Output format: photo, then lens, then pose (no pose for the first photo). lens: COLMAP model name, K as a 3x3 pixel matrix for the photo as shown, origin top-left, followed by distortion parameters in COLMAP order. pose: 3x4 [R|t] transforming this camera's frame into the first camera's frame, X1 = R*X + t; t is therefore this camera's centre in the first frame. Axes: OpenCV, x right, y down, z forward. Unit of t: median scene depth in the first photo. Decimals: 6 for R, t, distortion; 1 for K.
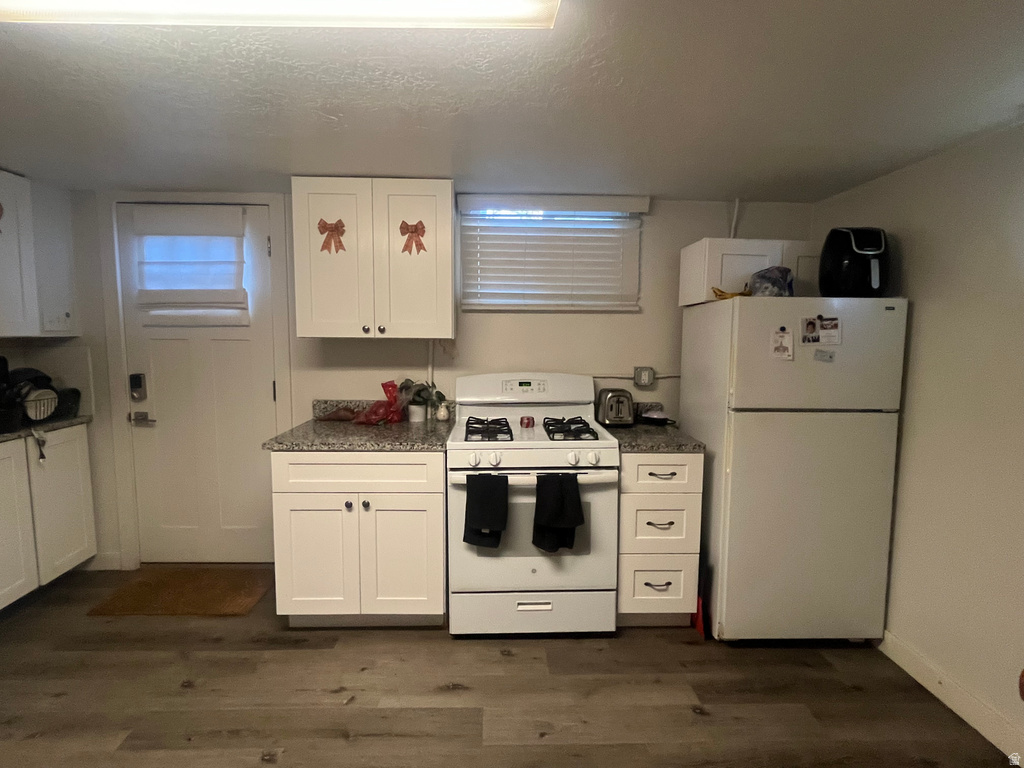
lens RADIAL K [[523.0, 0, 512.0], [0, 523.0, 384.0], [0, 0, 1]] dist [-0.006280, 0.000038]
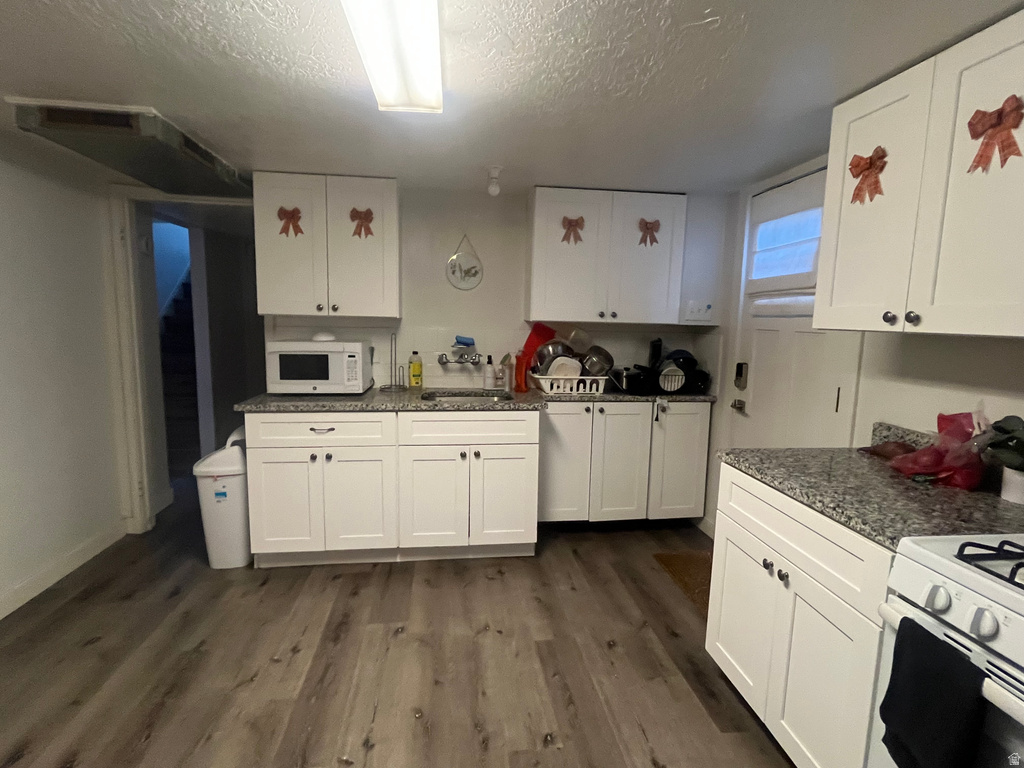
lens RADIAL K [[522.6, 0, 512.0], [0, 522.6, 384.0], [0, 0, 1]] dist [0.001986, -0.001158]
pose [[0.084552, 0.121880, -0.988937, 0.324175], [-0.116141, 0.986931, 0.111703, -0.048999], [0.989627, 0.105411, 0.097602, 0.549922]]
